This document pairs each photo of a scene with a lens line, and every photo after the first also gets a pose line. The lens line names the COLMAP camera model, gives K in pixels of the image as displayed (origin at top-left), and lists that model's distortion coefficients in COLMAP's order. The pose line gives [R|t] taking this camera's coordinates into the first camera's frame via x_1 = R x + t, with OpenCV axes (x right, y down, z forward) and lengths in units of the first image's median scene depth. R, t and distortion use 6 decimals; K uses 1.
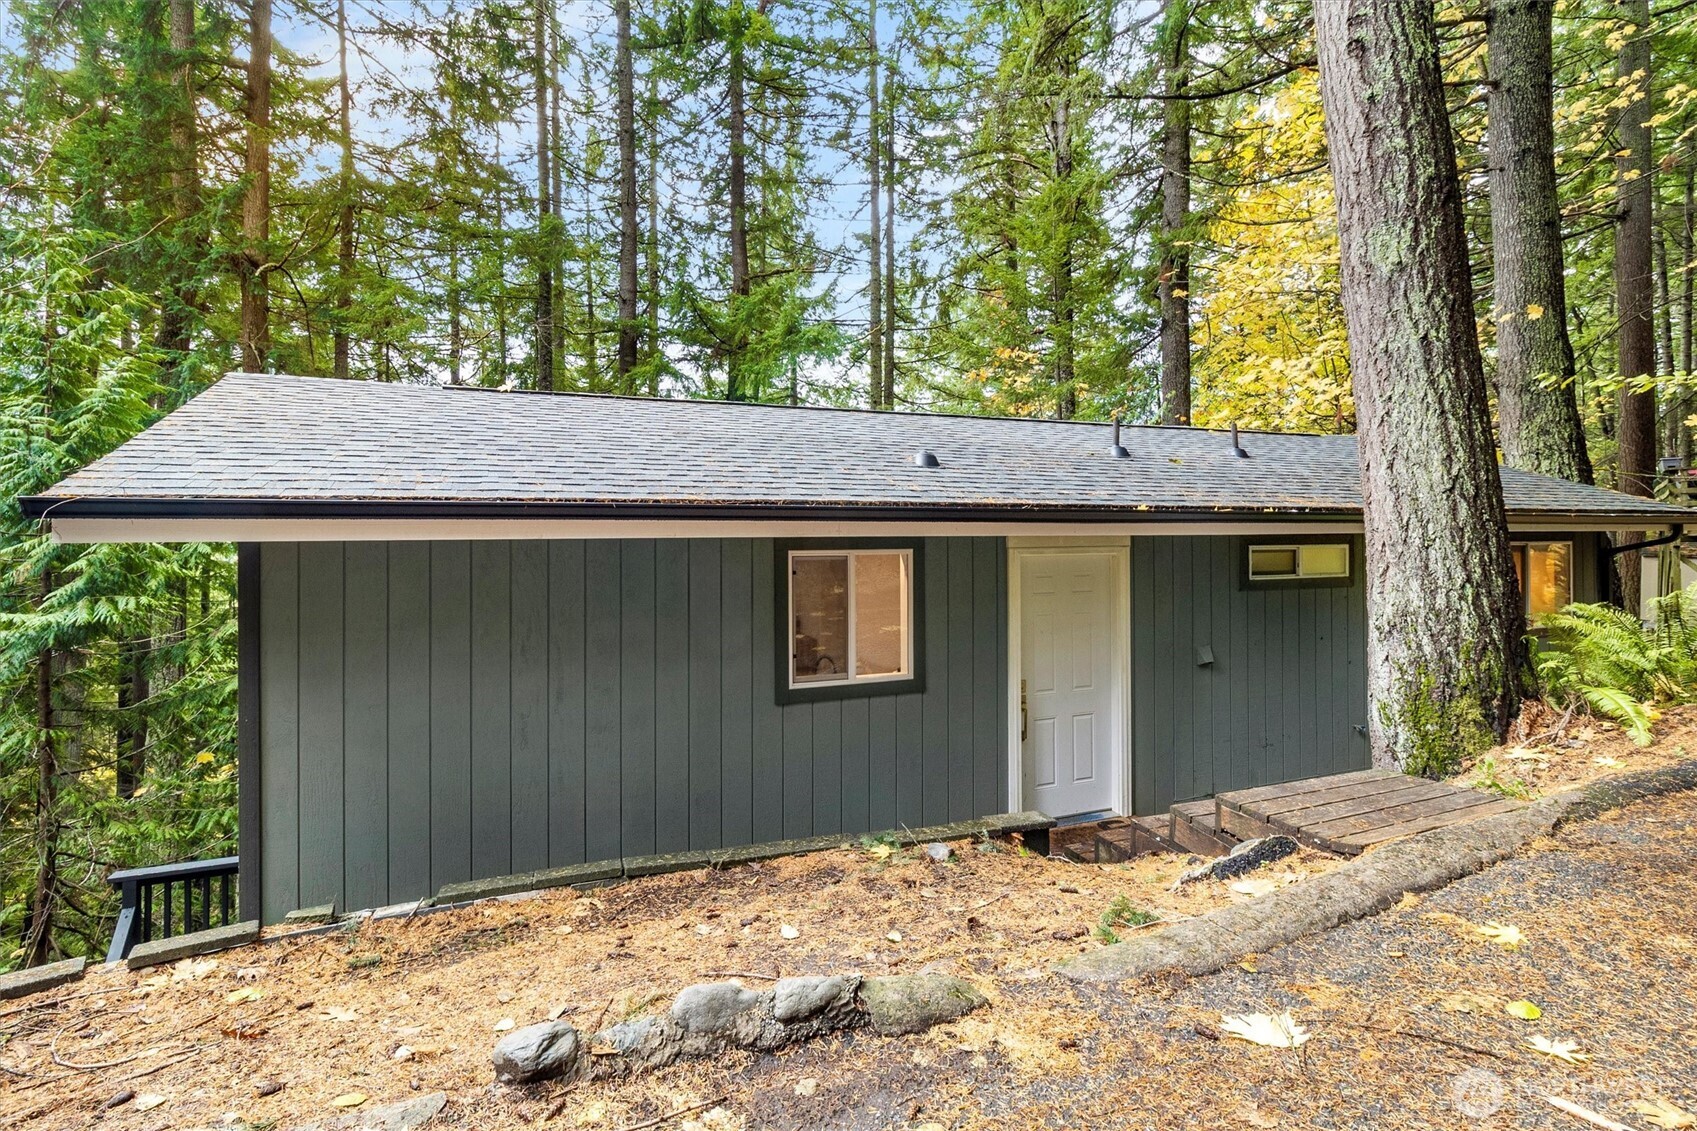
lens RADIAL K [[802.1, 0, 856.1], [0, 802.1, 517.8], [0, 0, 1]] dist [0.001382, -0.000092]
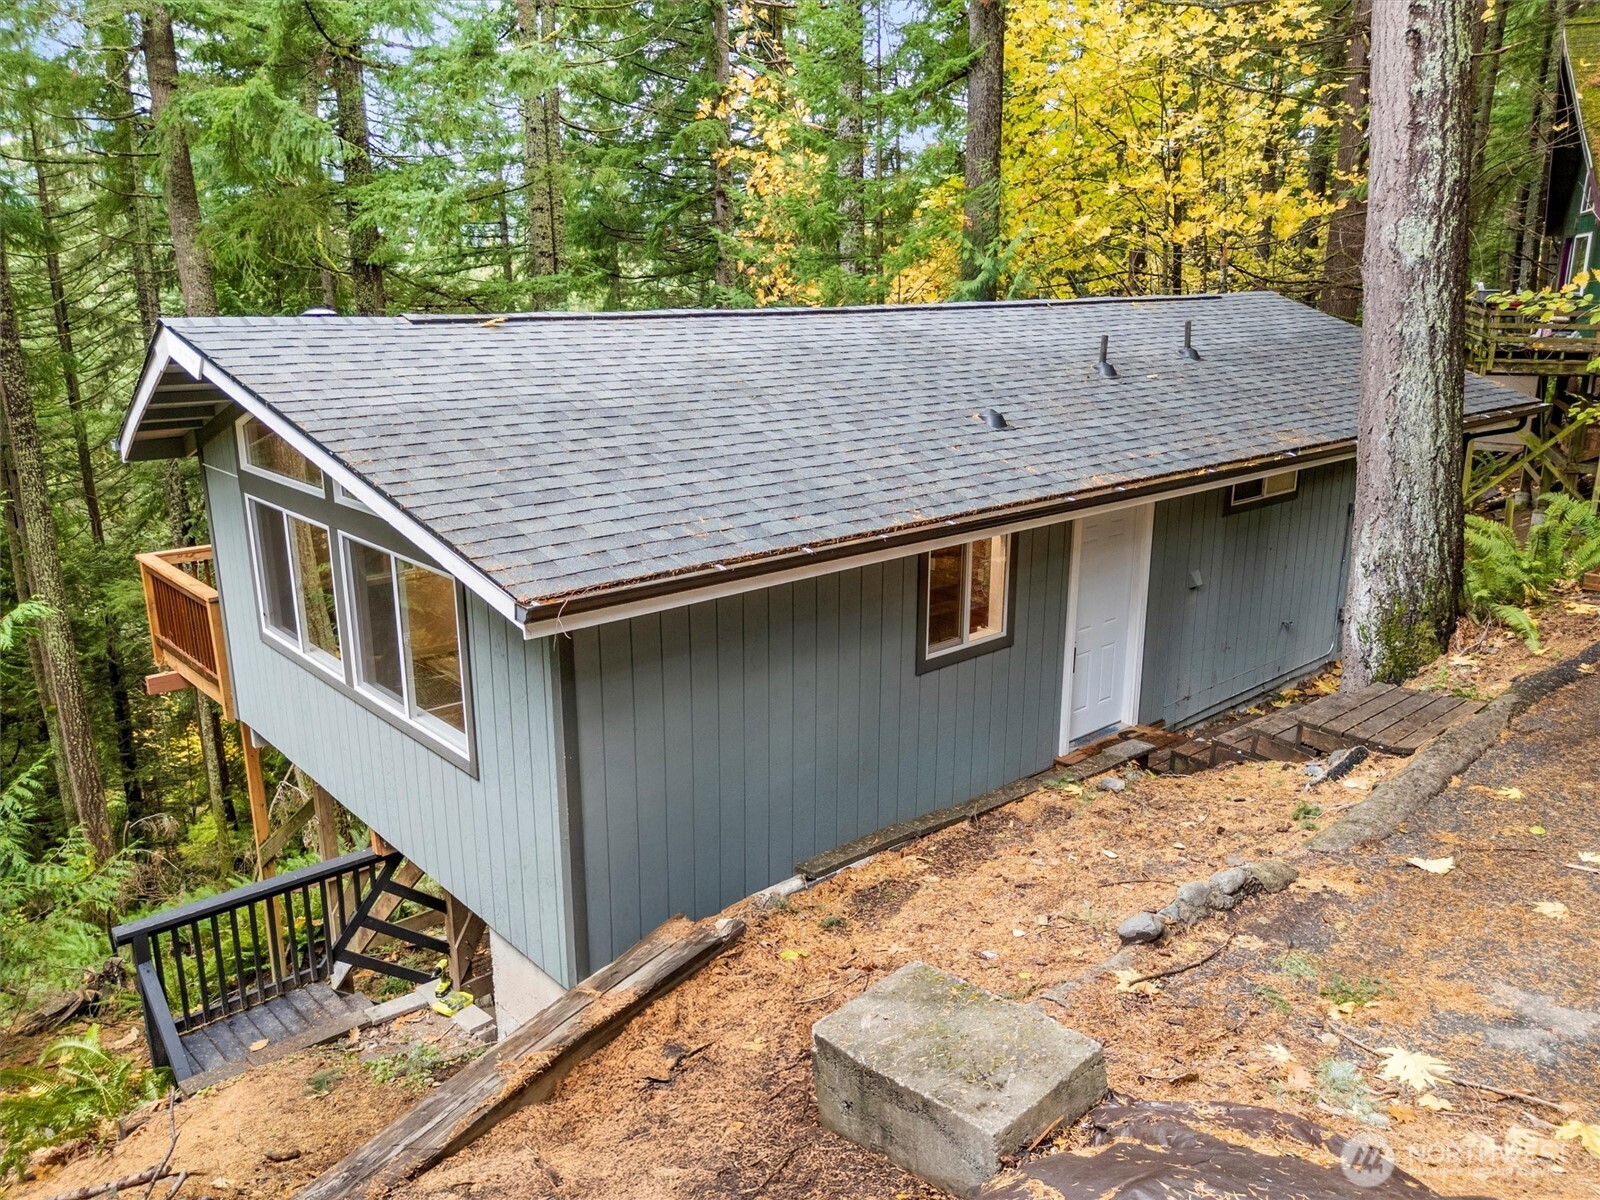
lens RADIAL K [[1173.4, 0, 798.8], [0, 1173.4, 603.3], [0, 0, 1]] dist [0.008156, -0.012918]
pose [[0.948502, -0.083856, 0.305471, -0.757989], [-0.003582, 0.961424, 0.275046, -0.312068], [-0.316752, -0.261976, 0.911612, -0.399570]]
